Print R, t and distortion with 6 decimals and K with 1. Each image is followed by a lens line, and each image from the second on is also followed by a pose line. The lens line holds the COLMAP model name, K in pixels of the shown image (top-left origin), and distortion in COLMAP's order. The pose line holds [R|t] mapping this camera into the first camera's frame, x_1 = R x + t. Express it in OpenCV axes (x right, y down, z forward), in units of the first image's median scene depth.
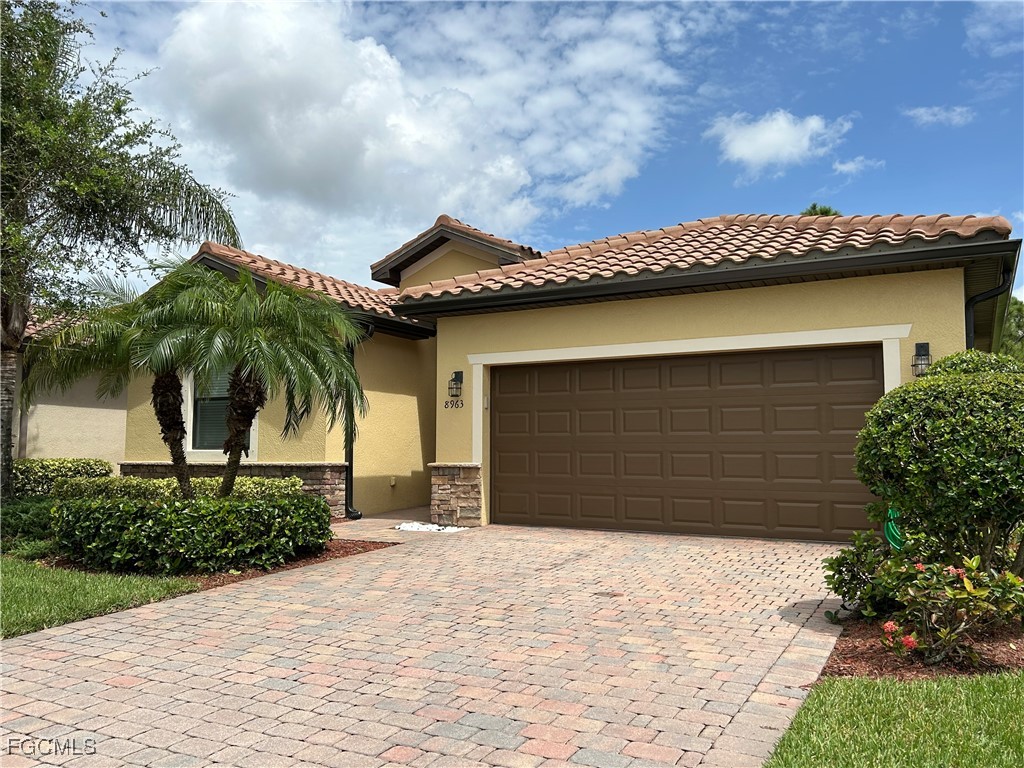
lens RADIAL K [[830.9, 0, 512.0], [0, 830.9, 384.0], [0, 0, 1]] dist [-0.016202, -0.000150]
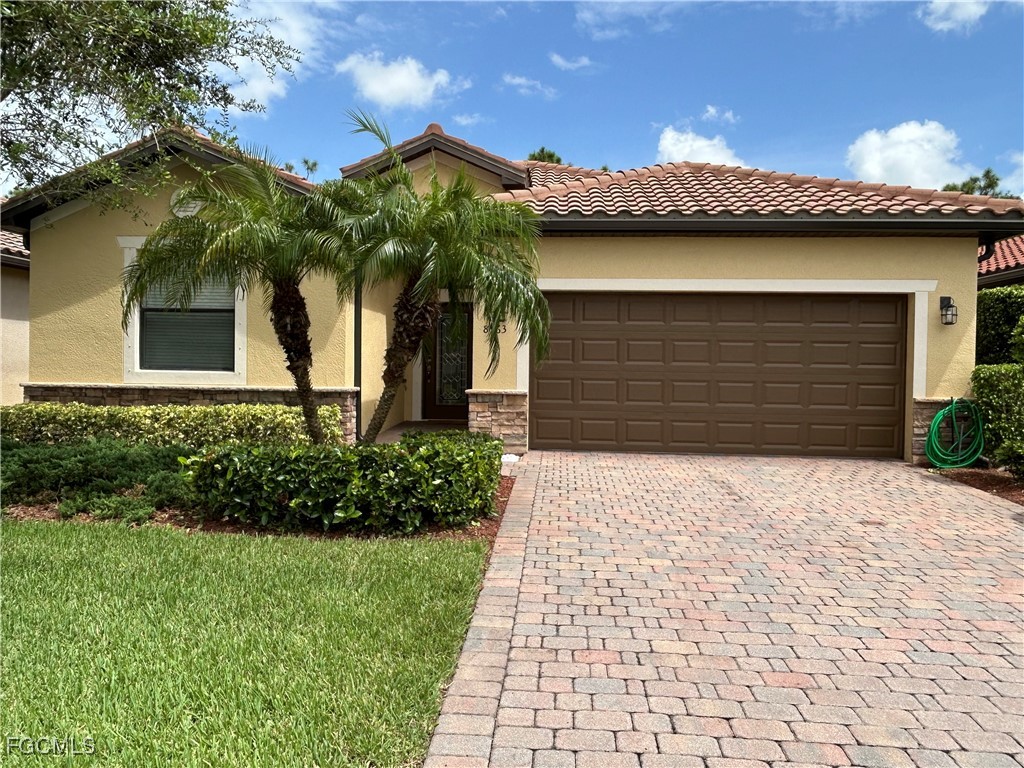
lens RADIAL K [[754.8, 0, 512.0], [0, 754.8, 384.0], [0, 0, 1]] dist [0.056777, -0.252221]
pose [[0.845380, 0.008960, 0.534091, -0.466341], [-0.067069, 0.993727, 0.089490, 0.006245], [-0.529938, -0.111474, 0.840678, 0.212808]]
